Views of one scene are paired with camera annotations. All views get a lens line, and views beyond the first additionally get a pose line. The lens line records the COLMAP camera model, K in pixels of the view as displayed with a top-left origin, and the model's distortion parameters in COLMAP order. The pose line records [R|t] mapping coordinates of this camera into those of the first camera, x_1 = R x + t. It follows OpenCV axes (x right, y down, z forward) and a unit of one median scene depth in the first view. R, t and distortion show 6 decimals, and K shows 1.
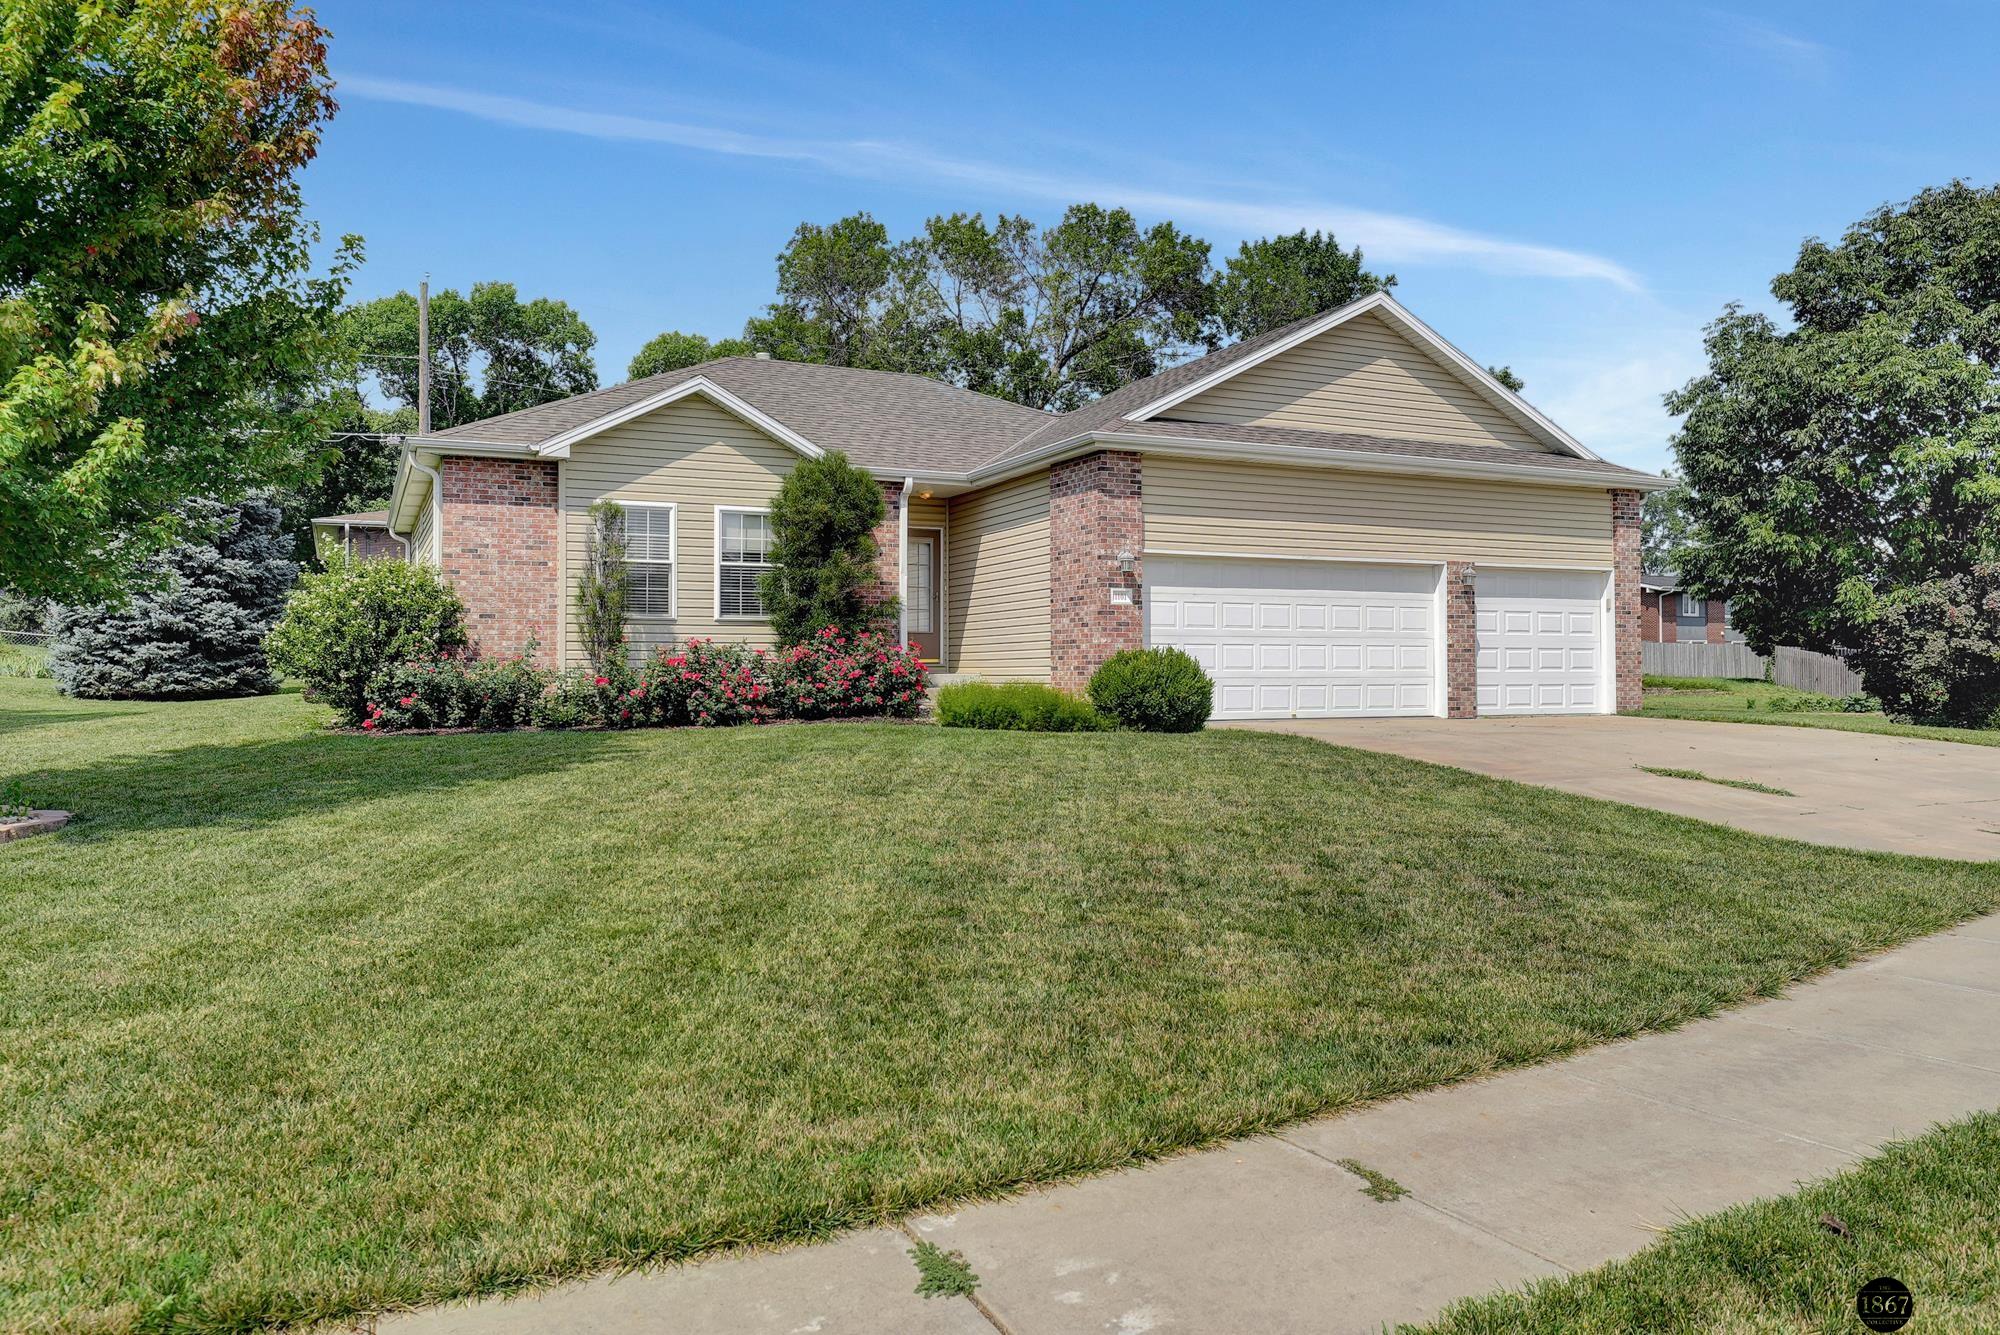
lens RADIAL K [[1336.2, 0, 1000.0], [0, 1336.2, 667.5], [0, 0, 1]] dist [-0.006906, -0.002016]
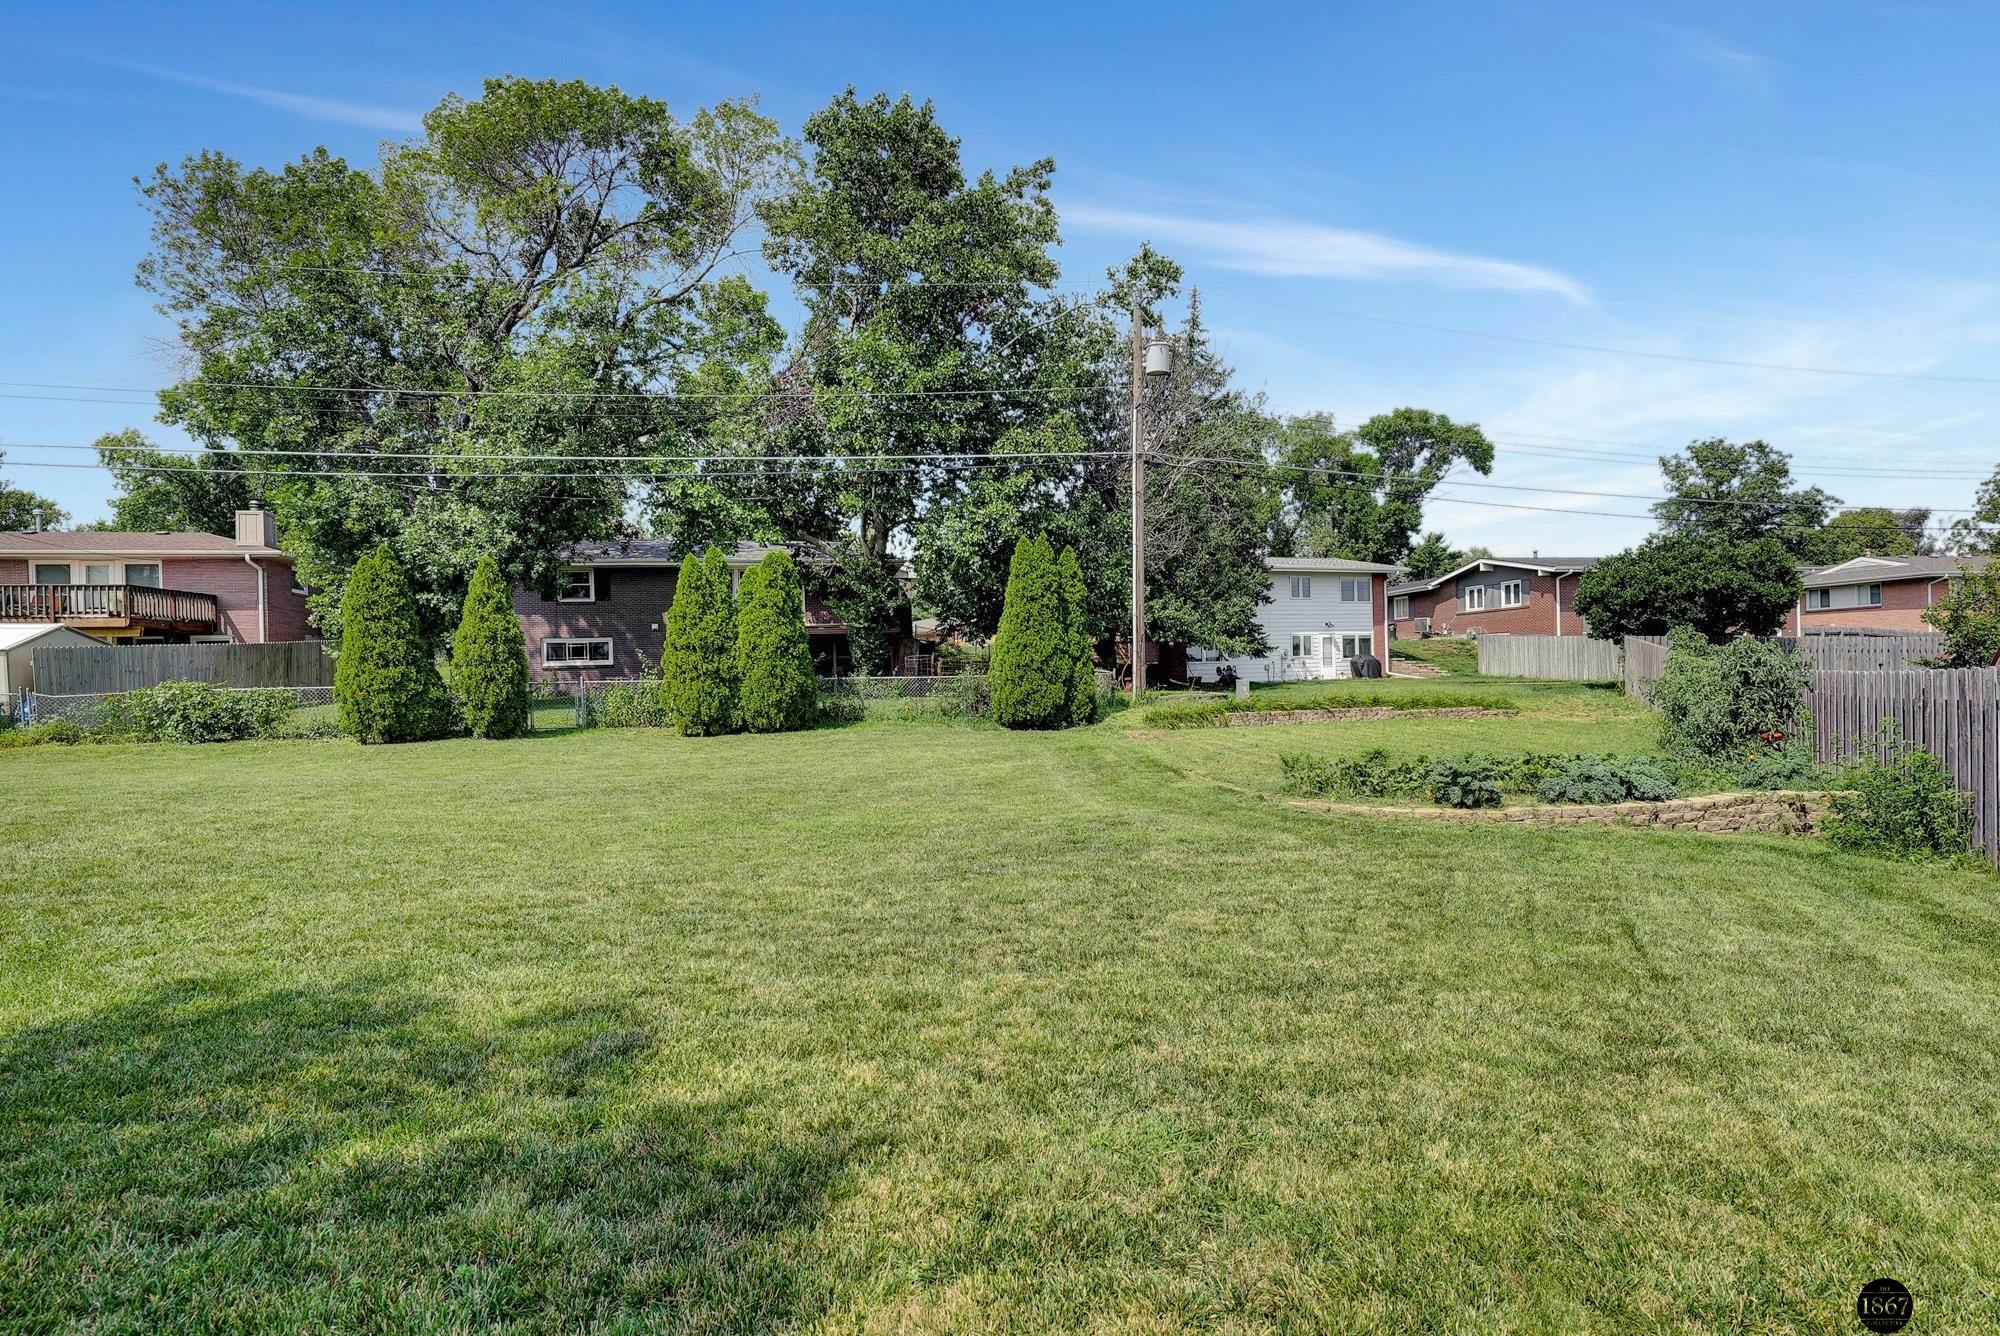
lens RADIAL K [[941.8, 0, 997.5], [0, 941.8, 686.4], [0, 0, 1]] dist [0.000366, -0.000431]
pose [[0.971089, -0.019677, -0.237904, 1.223227], [0.023286, 0.999652, 0.012369, -0.015615], [0.237578, -0.017551, 0.971210, 1.492450]]
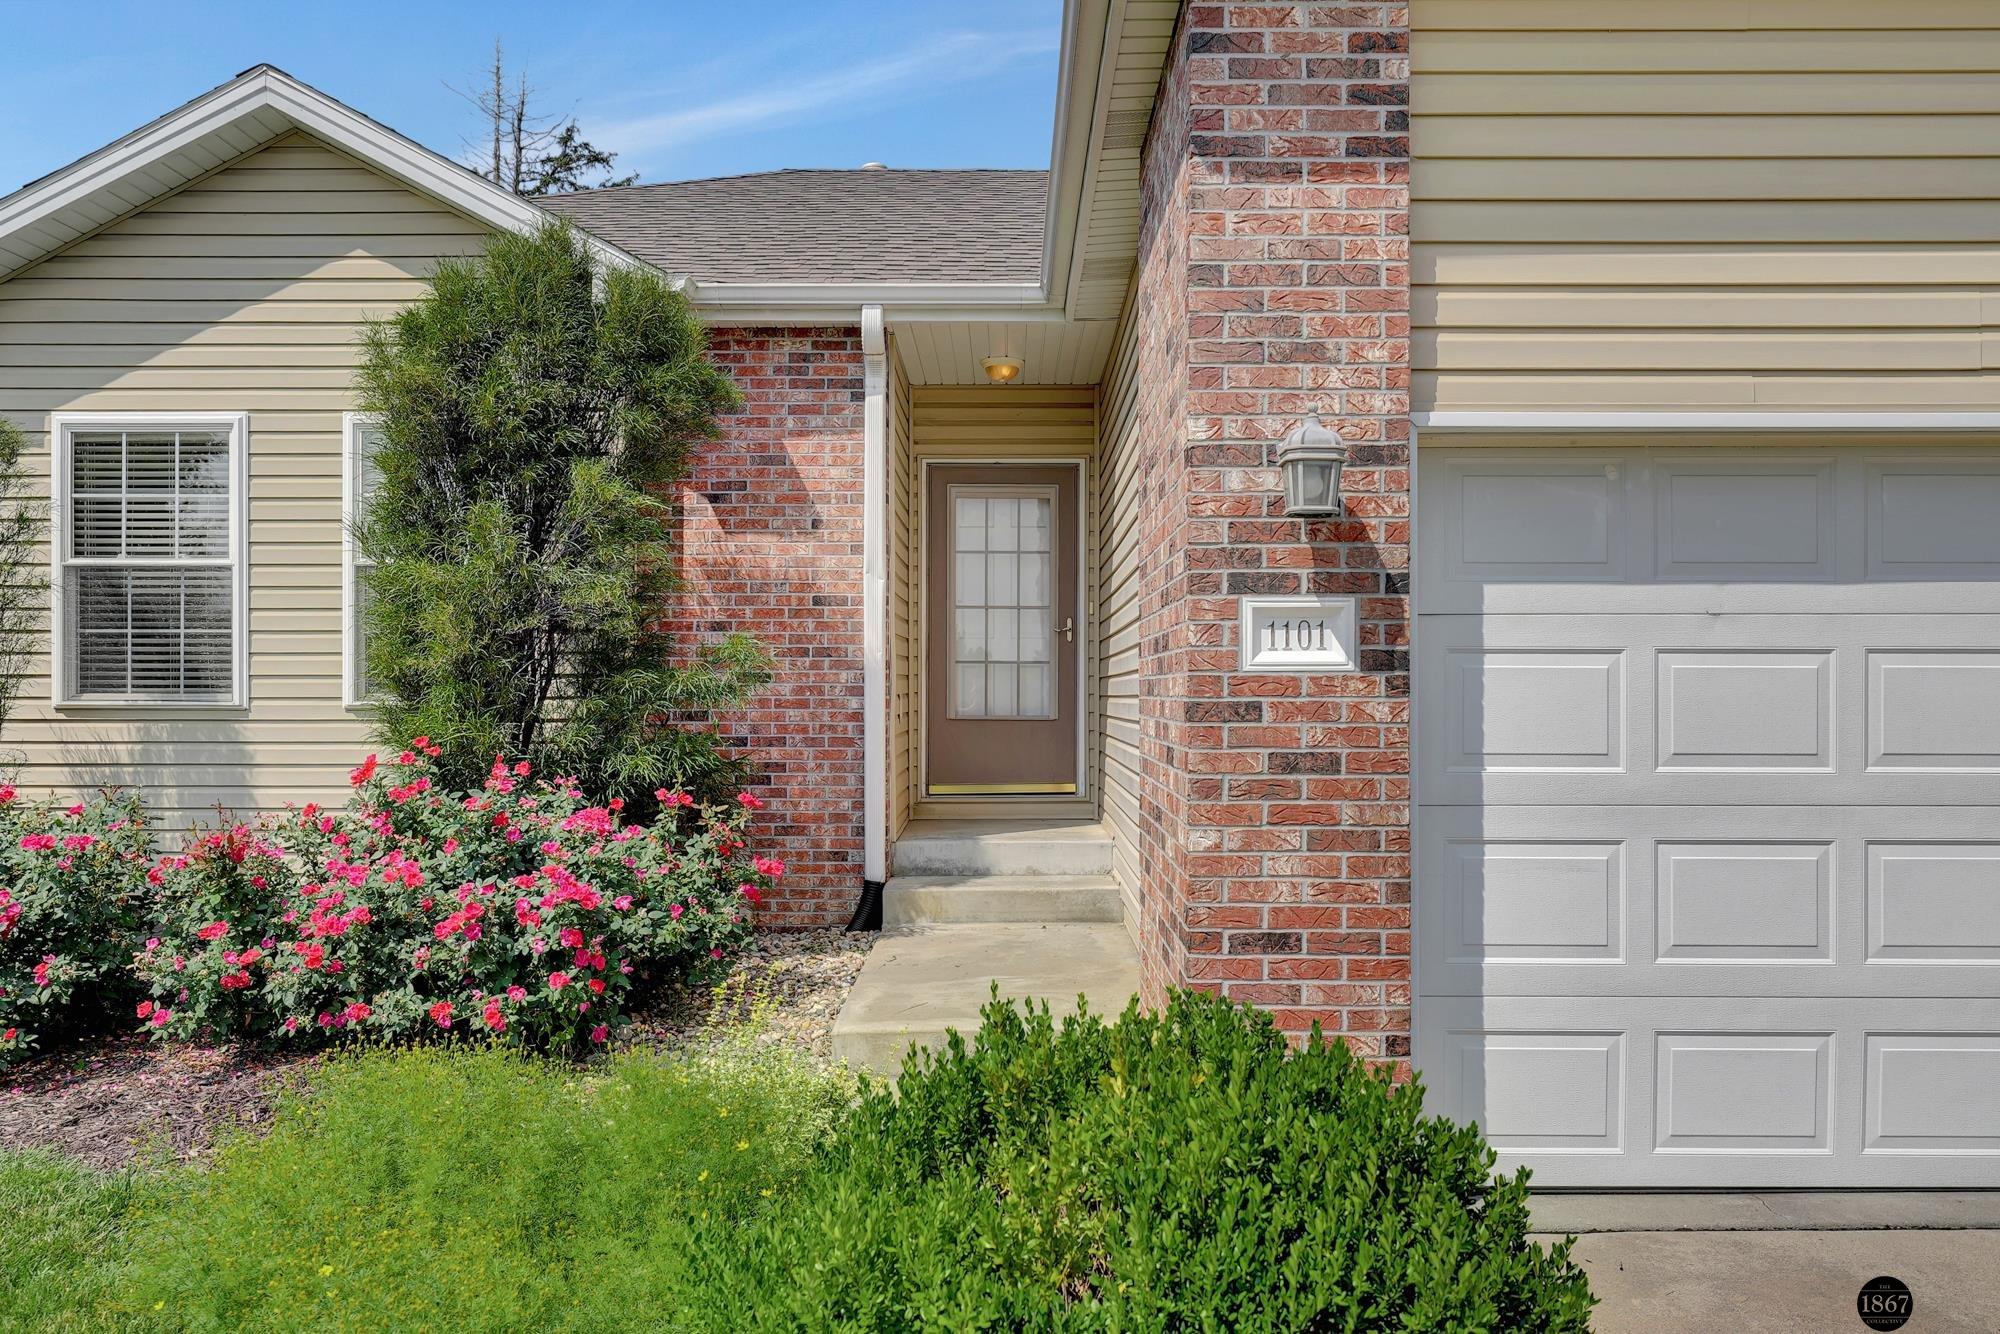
lens RADIAL K [[1378.9, 0, 996.4], [0, 1378.9, 699.8], [0, 0, 1]] dist [-0.000833, -0.000409]
pose [[0.903951, 0.003449, -0.427623, 0.131831], [-0.000178, 0.999970, 0.007689, -0.041274], [0.427637, -0.006874, 0.903924, 0.724251]]
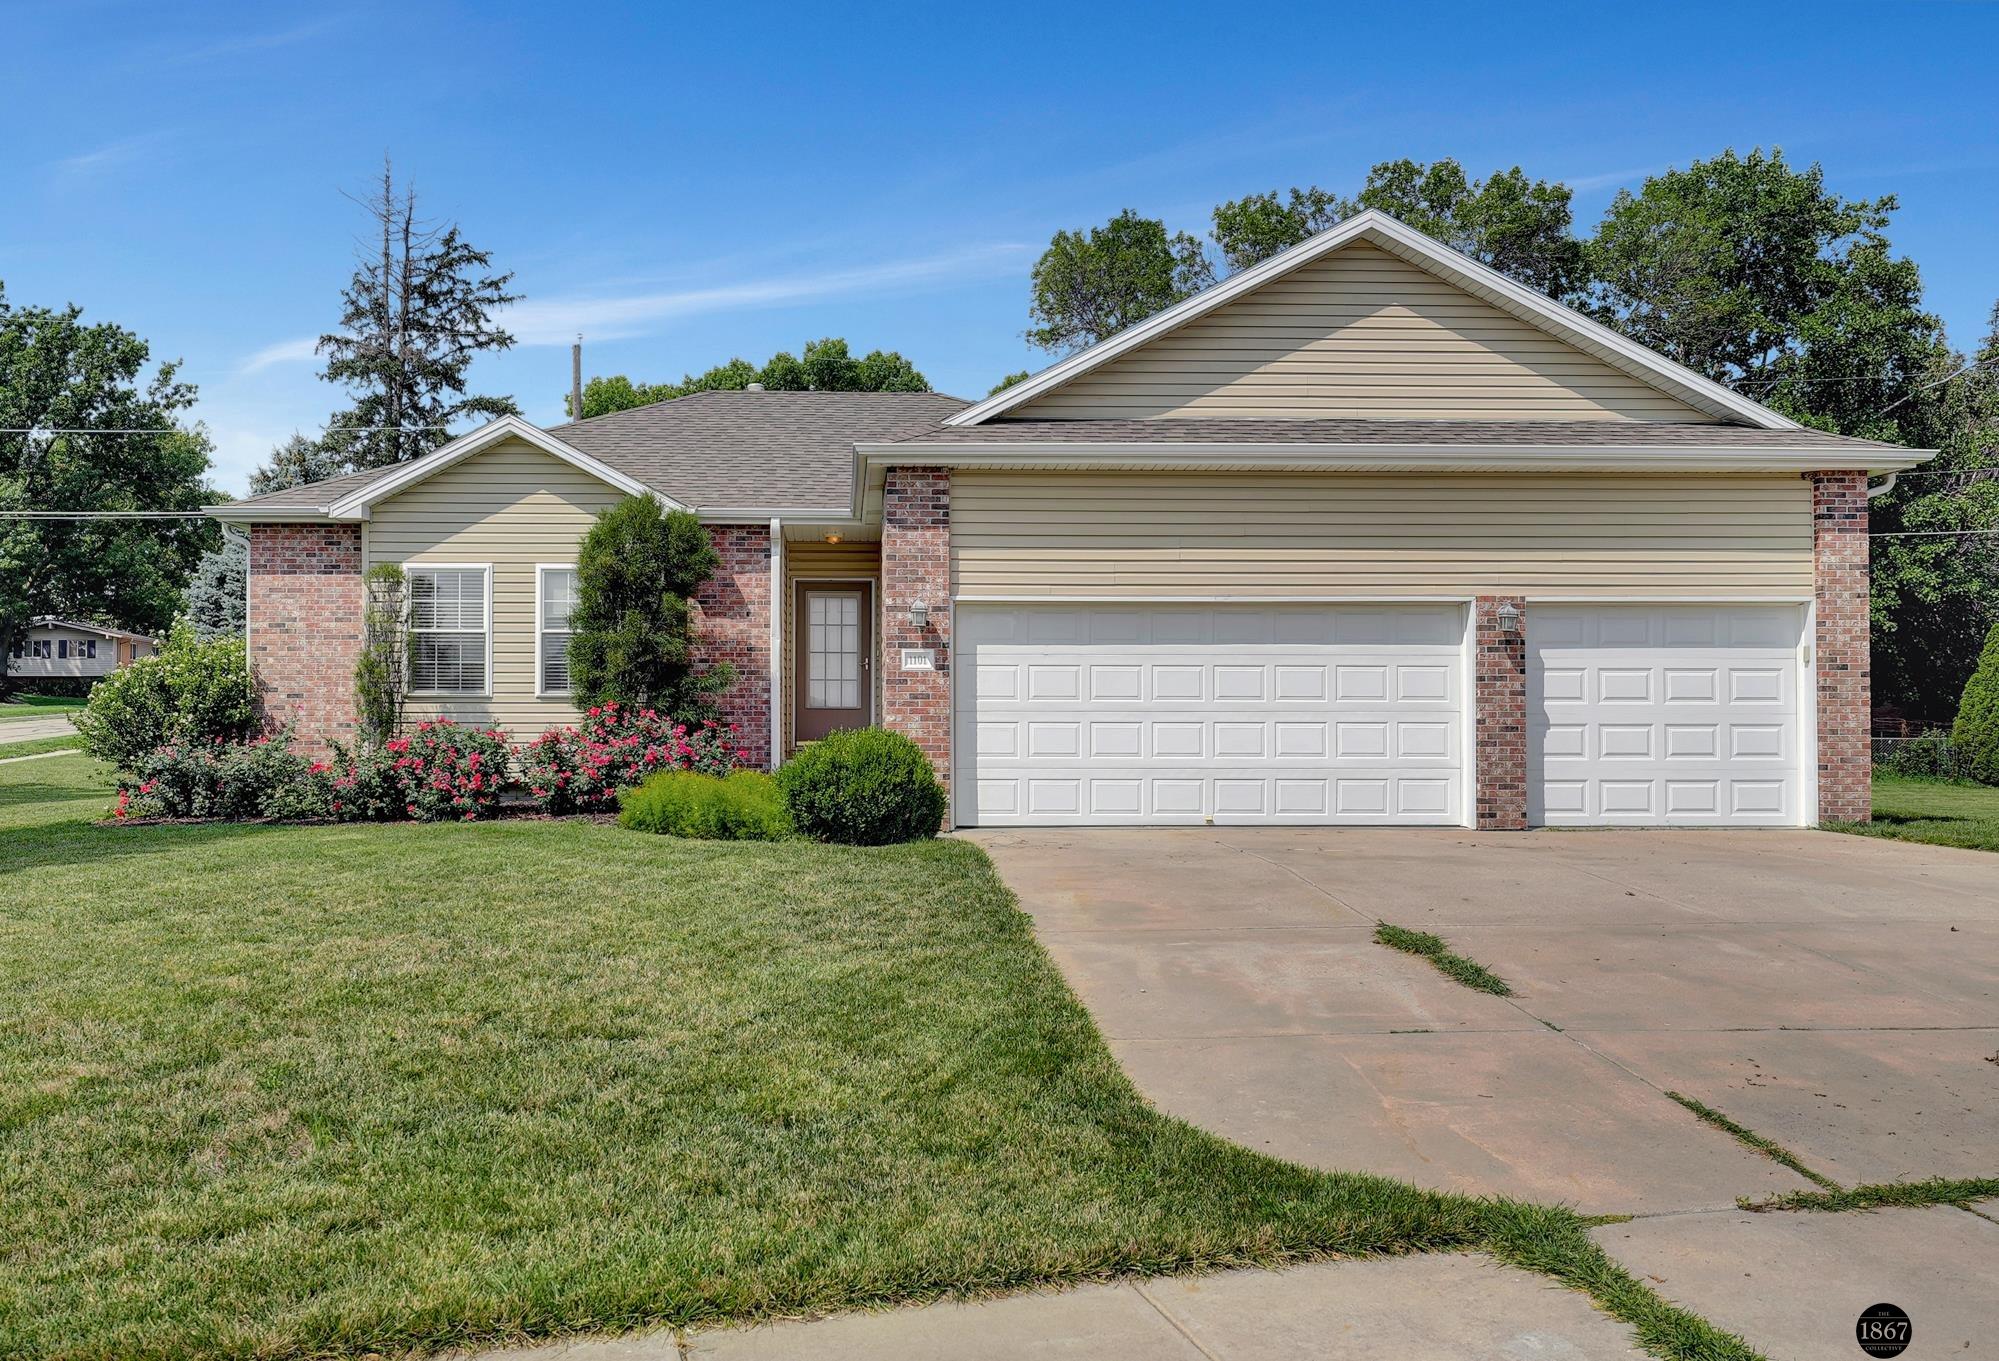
lens RADIAL K [[1489.3, 0, 889.7], [0, 1489.3, 743.9], [0, 0, 1]] dist [-0.002181, 0.001681]
pose [[0.921234, 0.000592, -0.389008, 0.374960], [-0.000464, 1.000000, 0.000421, -0.005622], [0.389008, -0.000208, 0.921234, 0.204065]]
